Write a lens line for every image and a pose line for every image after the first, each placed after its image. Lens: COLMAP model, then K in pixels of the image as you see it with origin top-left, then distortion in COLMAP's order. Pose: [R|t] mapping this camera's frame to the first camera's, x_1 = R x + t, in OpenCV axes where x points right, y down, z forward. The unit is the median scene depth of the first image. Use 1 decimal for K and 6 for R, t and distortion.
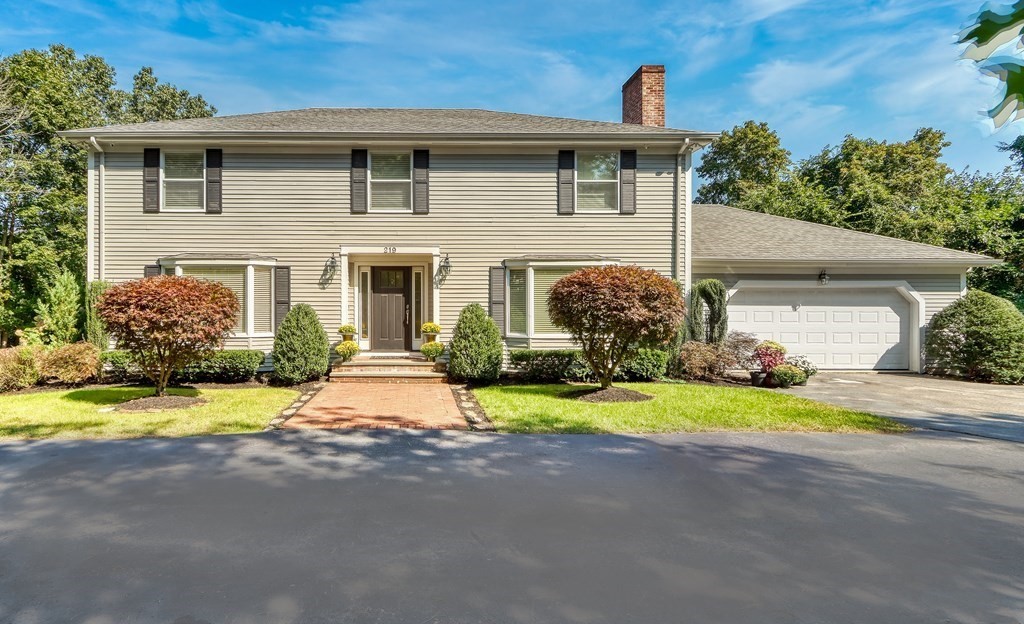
lens RADIAL K [[435.9, 0, 512.0], [0, 435.9, 312.0], [0, 0, 1]] dist [0.014405, -0.000065]
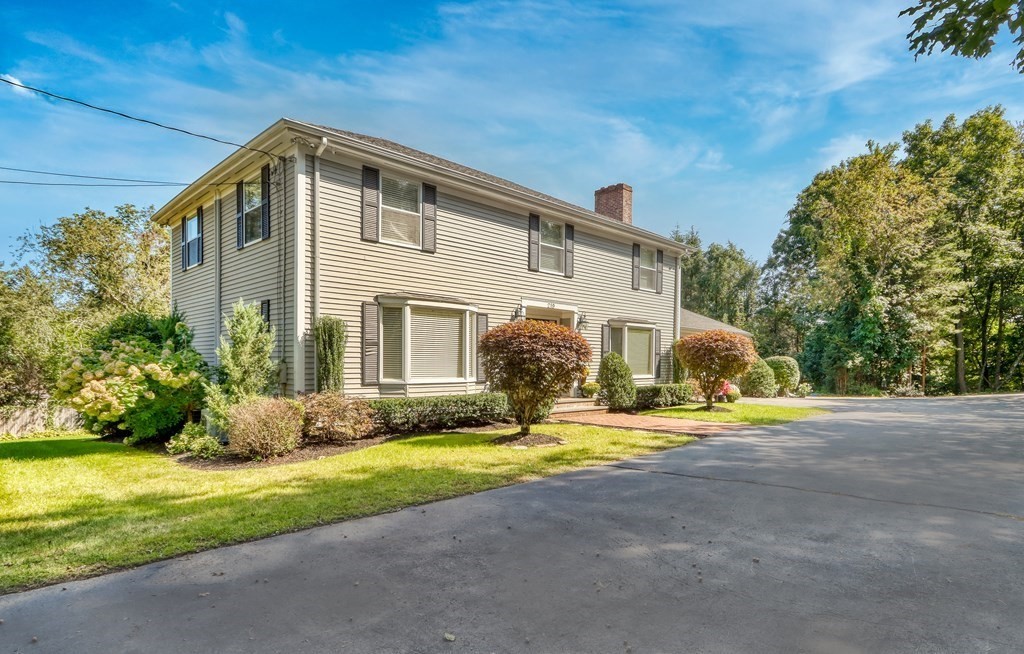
lens RADIAL K [[563.0, 0, 512.1], [0, 563.0, 357.2], [0, 0, 1]] dist [0.046118, 0.000086]
pose [[0.708359, 0.013639, 0.705721, -0.939033], [-0.020541, 0.999788, 0.001296, -0.002479], [-0.705554, -0.015414, 0.708489, 0.003790]]
